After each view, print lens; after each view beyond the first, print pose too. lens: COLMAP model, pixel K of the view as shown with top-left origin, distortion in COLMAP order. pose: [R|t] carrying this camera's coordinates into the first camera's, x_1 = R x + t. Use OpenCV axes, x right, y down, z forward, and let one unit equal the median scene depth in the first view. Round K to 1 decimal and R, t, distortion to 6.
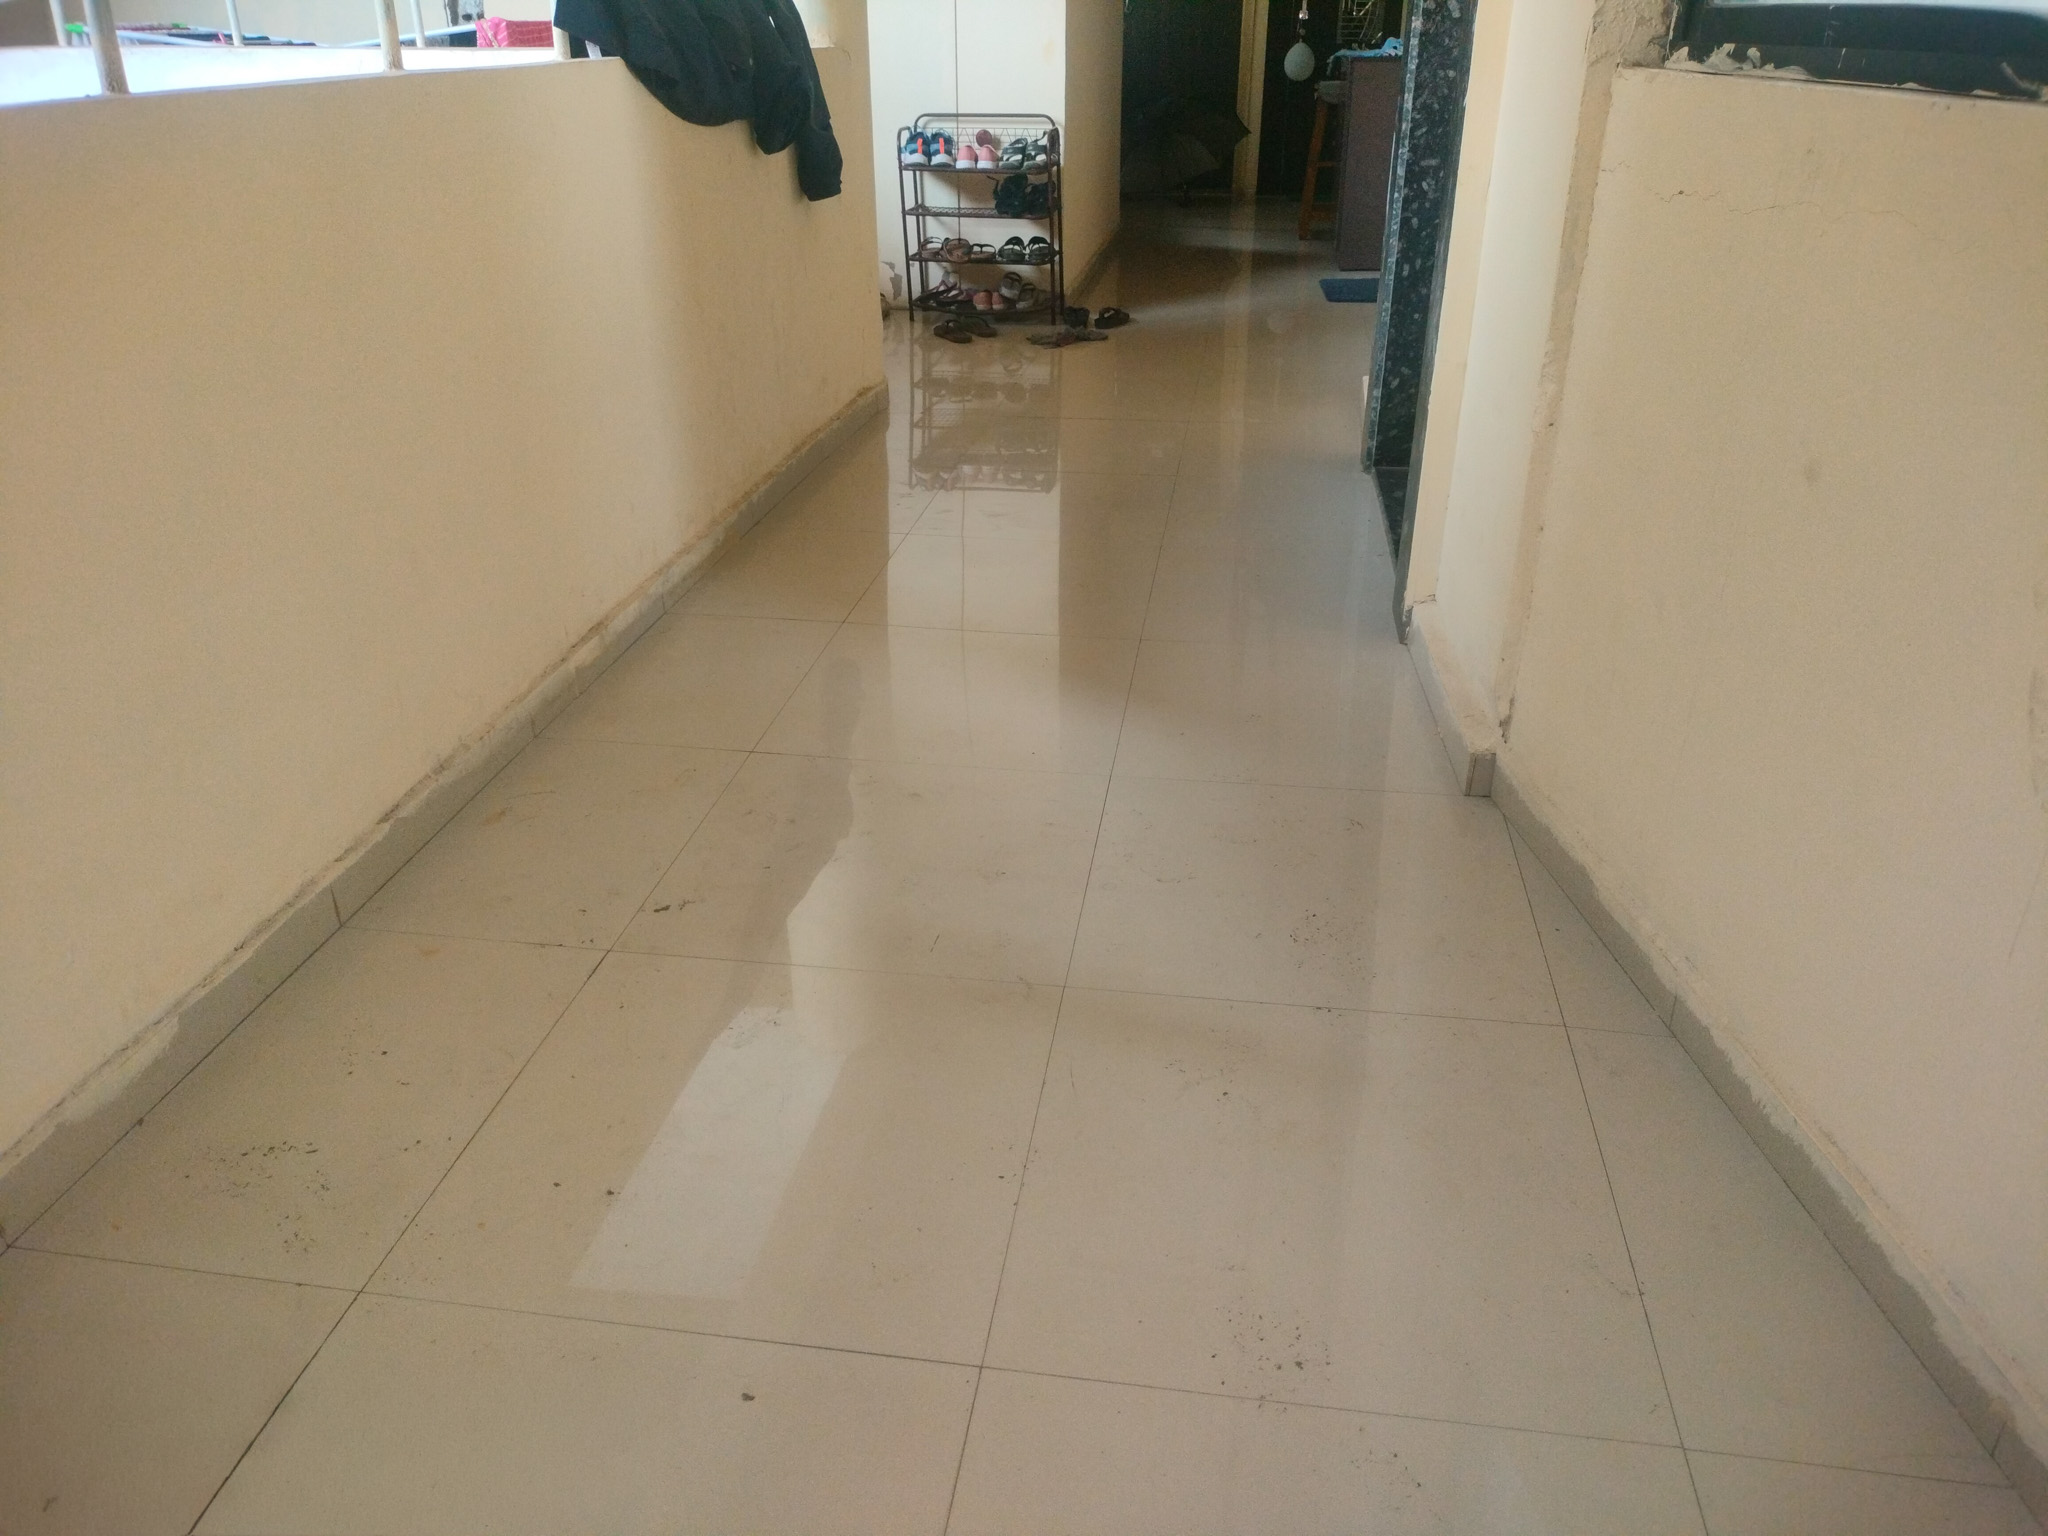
lens RADIAL K [[1523.7, 0, 1012.8], [0, 1523.7, 780.0], [0, 0, 1]] dist [0.060722, -0.114147]
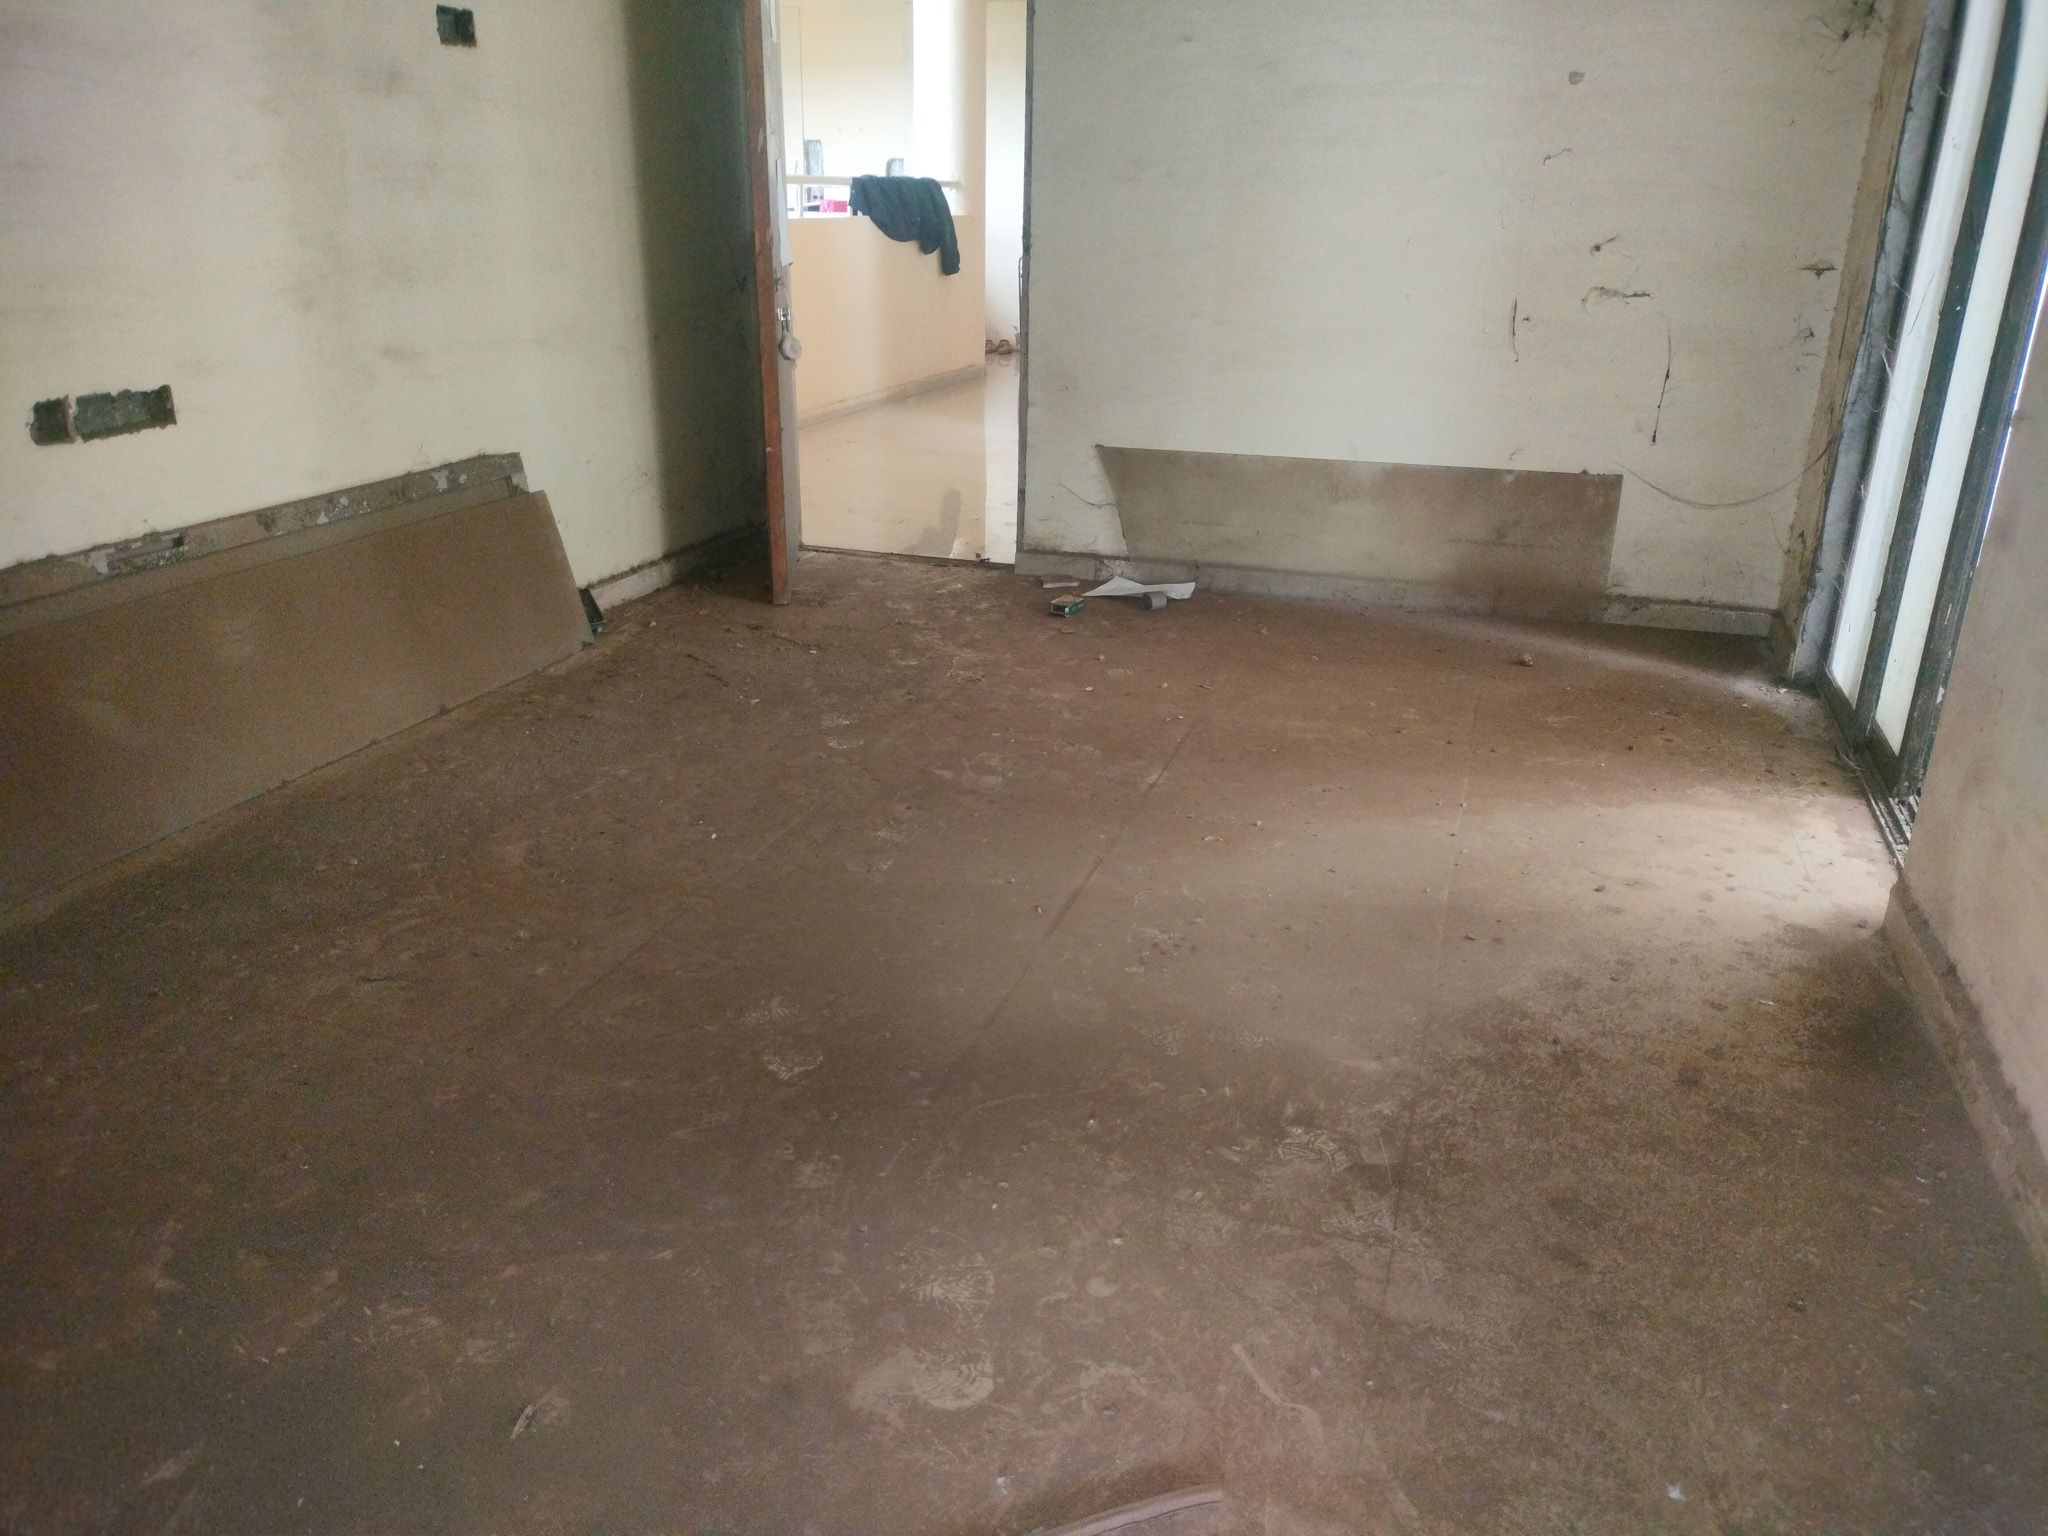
lens RADIAL K [[1523.7, 0, 1012.8], [0, 1523.7, 780.0], [0, 0, 1]] dist [0.060722, -0.114147]
pose [[0.983355, 0.077962, -0.164115, 0.483962], [-0.093288, 0.991757, -0.087838, 0.691566], [0.155915, 0.101686, 0.982523, -1.437320]]
